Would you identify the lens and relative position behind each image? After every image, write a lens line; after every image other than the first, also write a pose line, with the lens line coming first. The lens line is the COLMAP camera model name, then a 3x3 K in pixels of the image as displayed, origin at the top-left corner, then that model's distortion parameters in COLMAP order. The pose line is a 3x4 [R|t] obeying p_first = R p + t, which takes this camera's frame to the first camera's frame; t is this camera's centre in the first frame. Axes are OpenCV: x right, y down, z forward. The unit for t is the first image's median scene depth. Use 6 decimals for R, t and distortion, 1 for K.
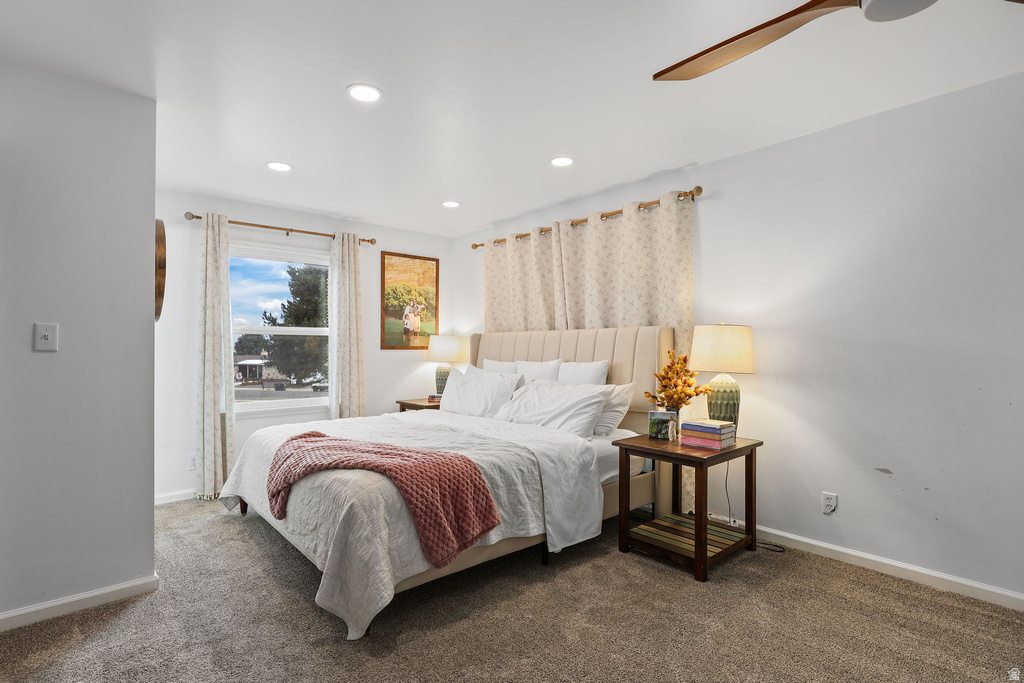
lens RADIAL K [[502.4, 0, 511.2], [0, 502.4, 344.2], [0, 0, 1]] dist [-0.000220, 0.000119]
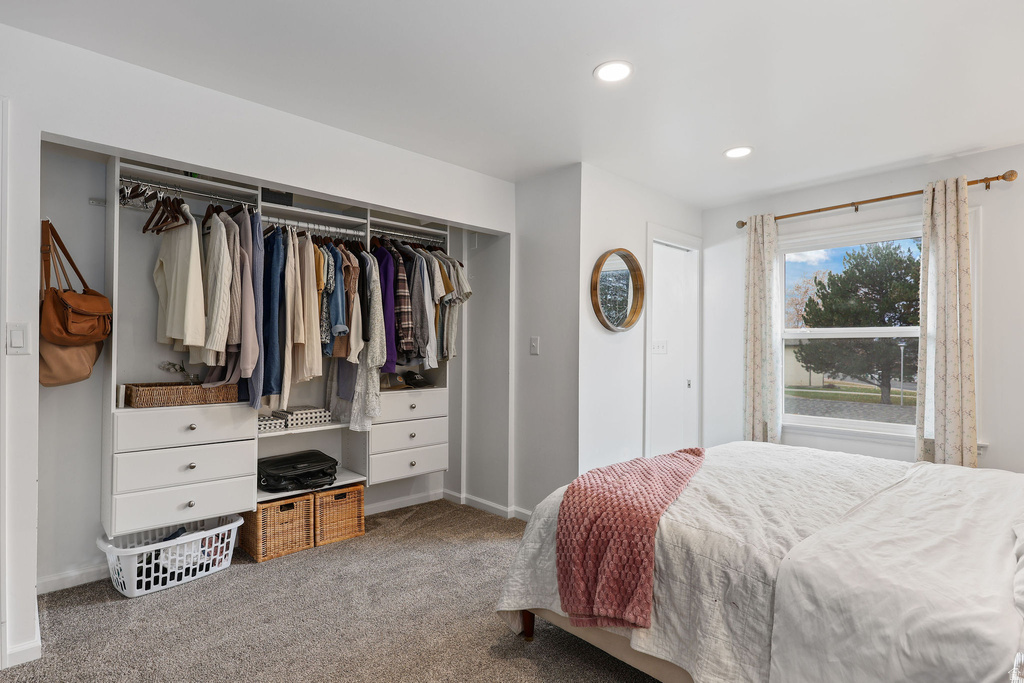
lens RADIAL K [[513.9, 0, 506.6], [0, 513.9, 348.2], [0, 0, 1]] dist [-0.003359, -0.000353]
pose [[0.025045, -0.001058, -0.999686, 0.344401], [0.001652, 0.999998, -0.001017, -0.002207], [0.999685, -0.001626, 0.025047, 0.433598]]
